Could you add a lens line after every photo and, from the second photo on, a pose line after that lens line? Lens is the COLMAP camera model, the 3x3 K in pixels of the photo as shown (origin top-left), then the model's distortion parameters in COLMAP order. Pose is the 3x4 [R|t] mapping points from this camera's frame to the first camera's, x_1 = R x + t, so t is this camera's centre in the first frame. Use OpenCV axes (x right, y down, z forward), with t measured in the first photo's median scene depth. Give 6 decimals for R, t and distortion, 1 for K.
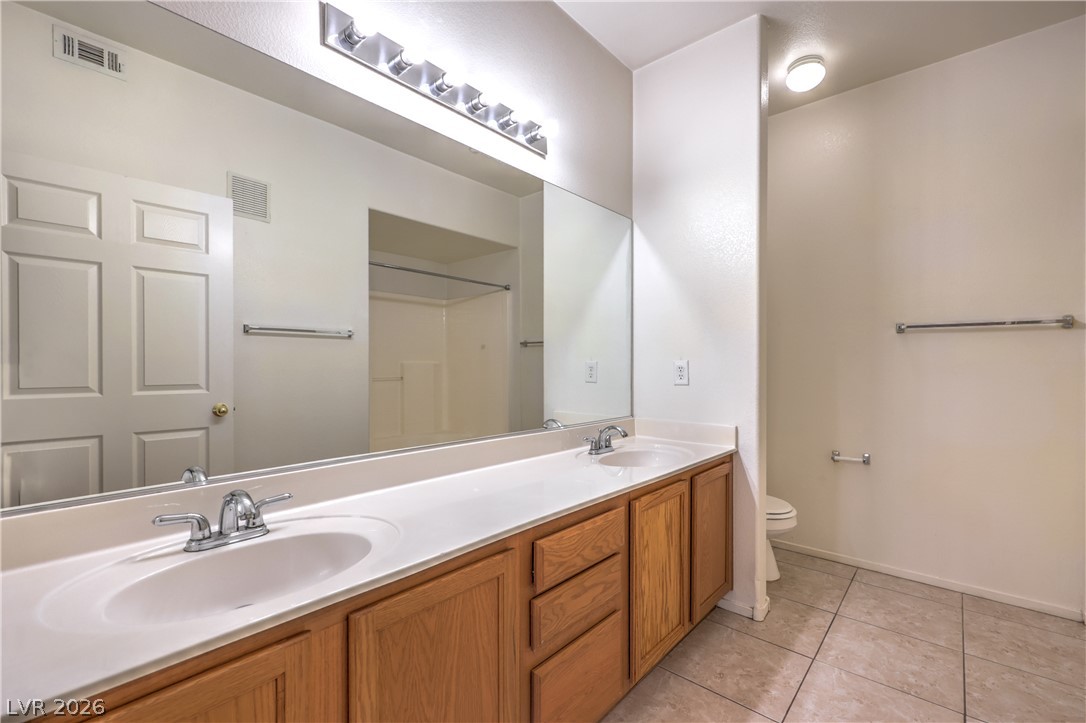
lens RADIAL K [[446.0, 0, 546.9], [0, 446.0, 368.4], [0, 0, 1]] dist [-0.002927, 0.000152]
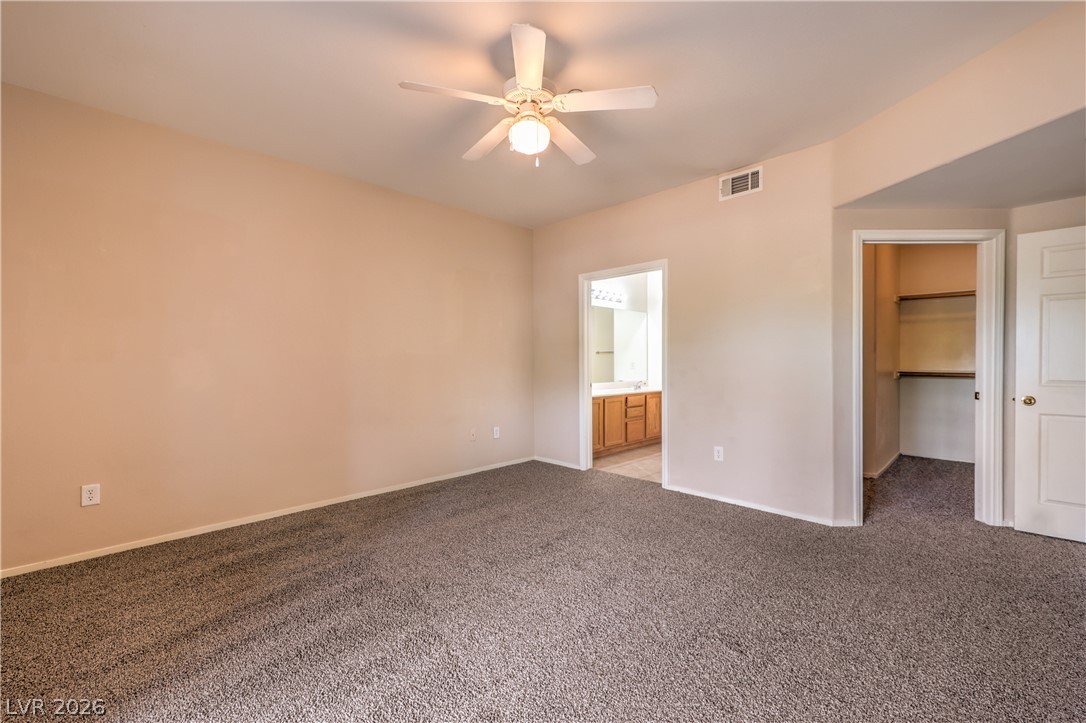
lens RADIAL K [[446.0, 0, 540.1], [0, 446.0, 362.8], [0, 0, 1]] dist [-0.002927, 0.000152]
pose [[0.997696, -0.005051, -0.067652, -0.546682], [0.004968, 0.999987, -0.001393, -0.013627], [0.067658, 0.001054, 0.997708, -3.420695]]
